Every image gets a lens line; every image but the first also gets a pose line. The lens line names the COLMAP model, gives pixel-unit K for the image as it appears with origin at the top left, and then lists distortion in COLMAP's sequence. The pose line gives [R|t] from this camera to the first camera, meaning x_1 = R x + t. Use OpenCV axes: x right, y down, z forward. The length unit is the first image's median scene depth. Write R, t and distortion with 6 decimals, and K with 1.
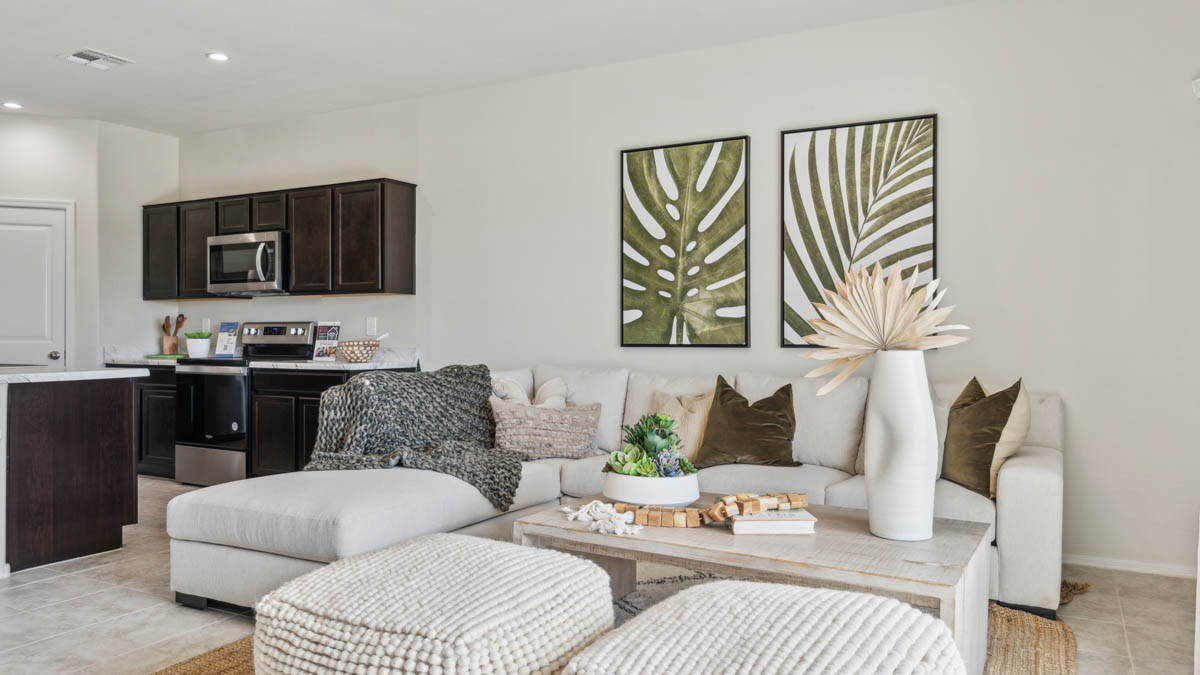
lens RADIAL K [[850.6, 0, 606.8], [0, 850.6, 336.0], [0, 0, 1]] dist [-0.002265, 0.001974]
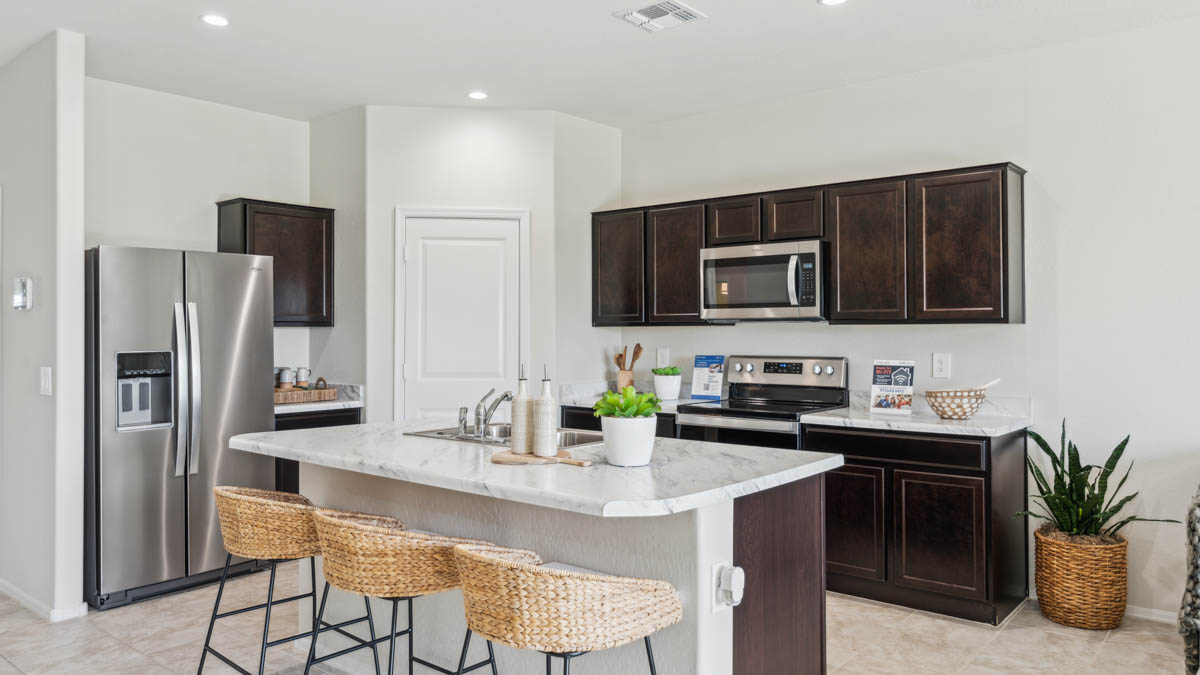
lens RADIAL K [[833.3, 0, 604.9], [0, 833.3, 316.4], [0, 0, 1]] dist [0.000927, 0.001971]
pose [[0.981606, -0.006004, -0.190825, -0.408870], [0.002084, 0.999783, -0.020737, -0.038093], [0.190908, 0.019958, 0.981405, 0.224289]]
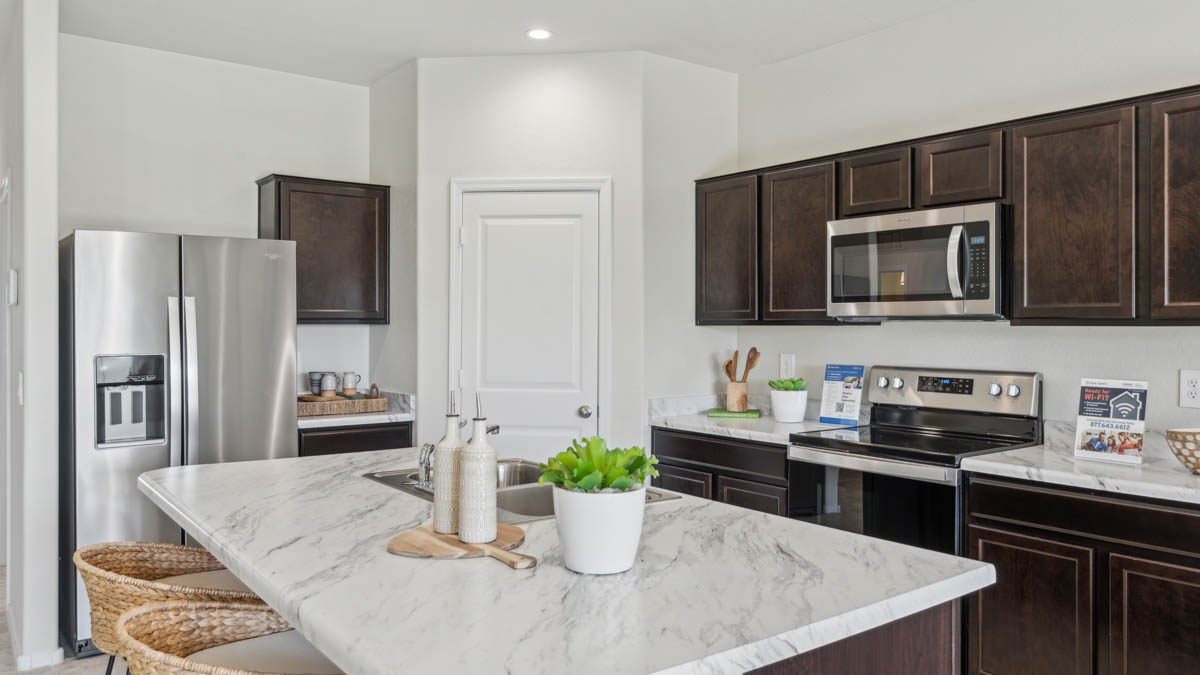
lens RADIAL K [[850.6, 0, 605.6], [0, 850.6, 320.4], [0, 0, 1]] dist [-0.002265, 0.001974]
pose [[0.914835, -0.000835, -0.403828, -0.372979], [-0.002453, 0.999968, -0.007624, -0.044058], [0.403821, 0.007965, 0.914803, 0.406289]]
